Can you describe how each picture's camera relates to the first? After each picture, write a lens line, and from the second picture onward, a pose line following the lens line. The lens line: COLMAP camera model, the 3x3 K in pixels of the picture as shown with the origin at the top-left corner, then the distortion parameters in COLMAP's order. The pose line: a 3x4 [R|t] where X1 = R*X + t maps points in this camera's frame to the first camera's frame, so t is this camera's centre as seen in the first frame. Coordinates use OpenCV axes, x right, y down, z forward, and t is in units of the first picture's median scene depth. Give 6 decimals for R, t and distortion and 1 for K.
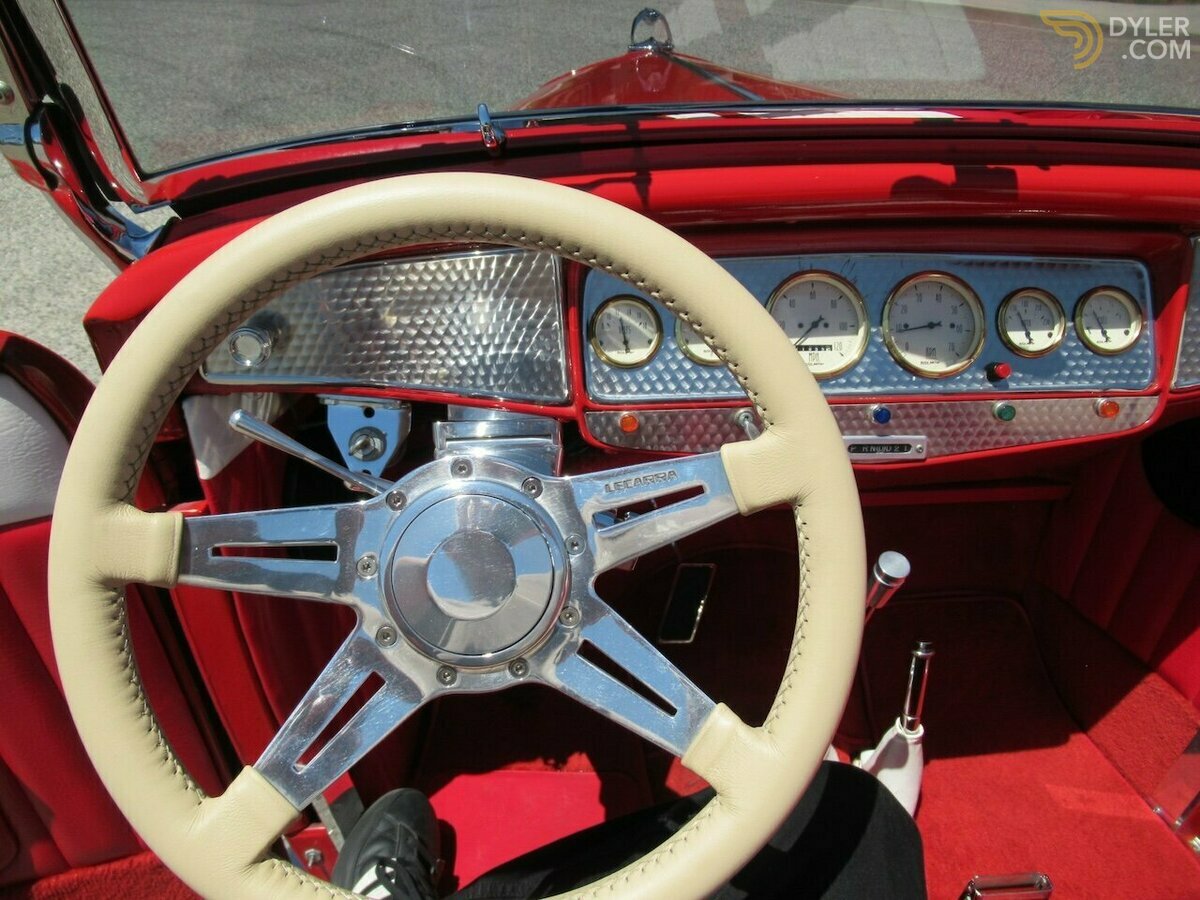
lens RADIAL K [[903.7, 0, 605.0], [0, 903.7, 450.4], [0, 0, 1]] dist [-0.002670, 0.005294]
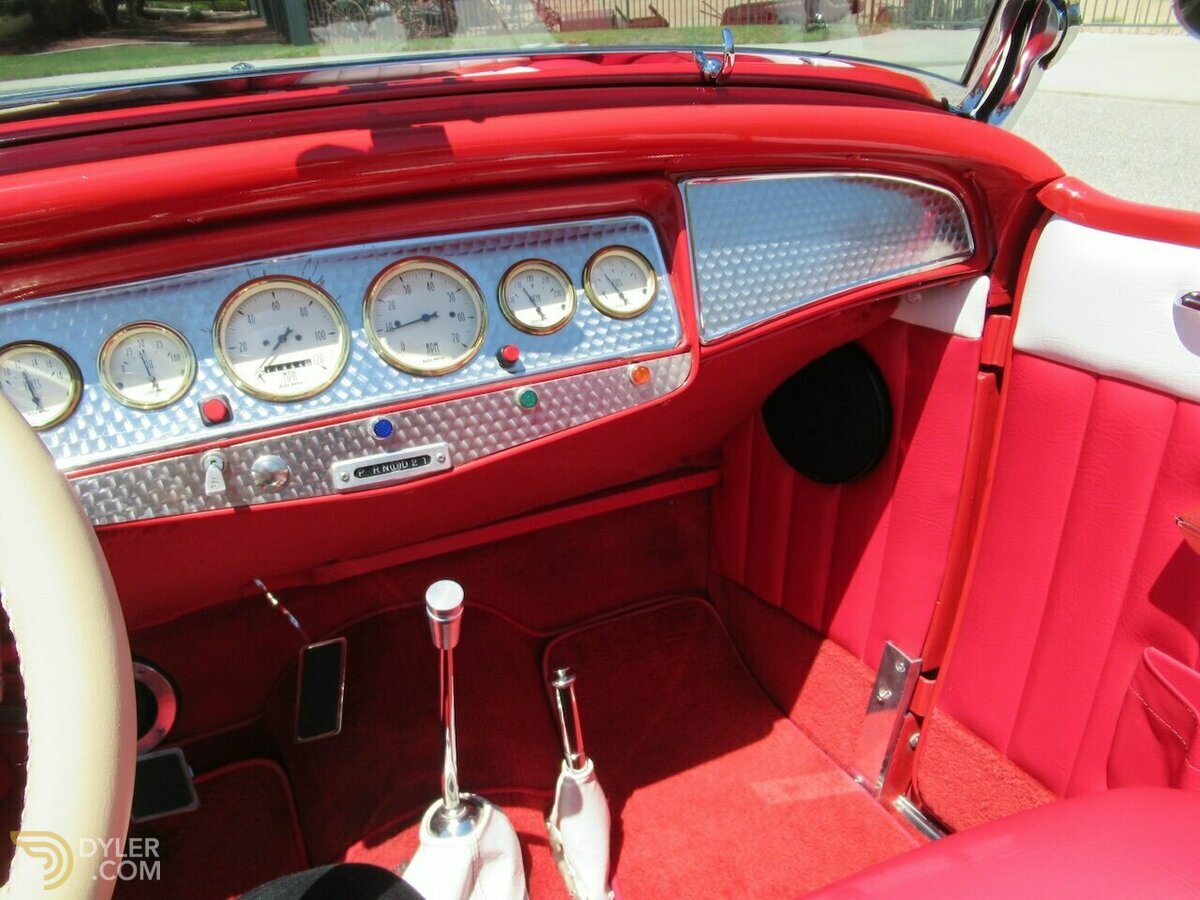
lens RADIAL K [[903.7, 0, 605.0], [0, 903.7, 450.4], [0, 0, 1]] dist [-0.002670, 0.005294]
pose [[0.957360, -0.195369, 0.212821, 0.312777], [0.209998, 0.976512, -0.048227, 0.065674], [-0.198400, 0.090862, 0.975900, 0.119143]]
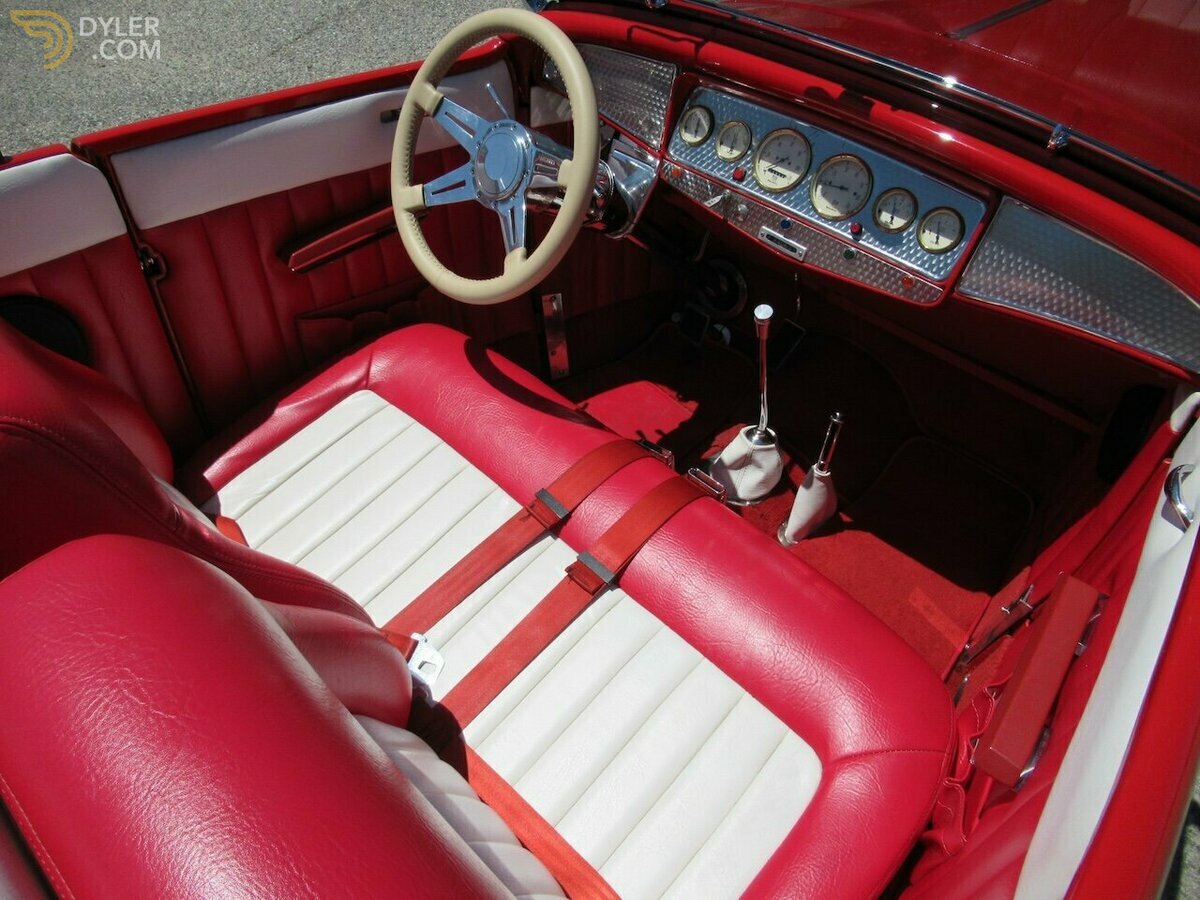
lens RADIAL K [[903.7, 0, 605.0], [0, 903.7, 450.4], [0, 0, 1]] dist [-0.002670, 0.005294]
pose [[0.645438, 0.533433, -0.546680, 1.224013], [-0.411451, 0.845822, 0.339547, -0.114028], [0.643519, 0.005775, 0.765408, -0.528075]]
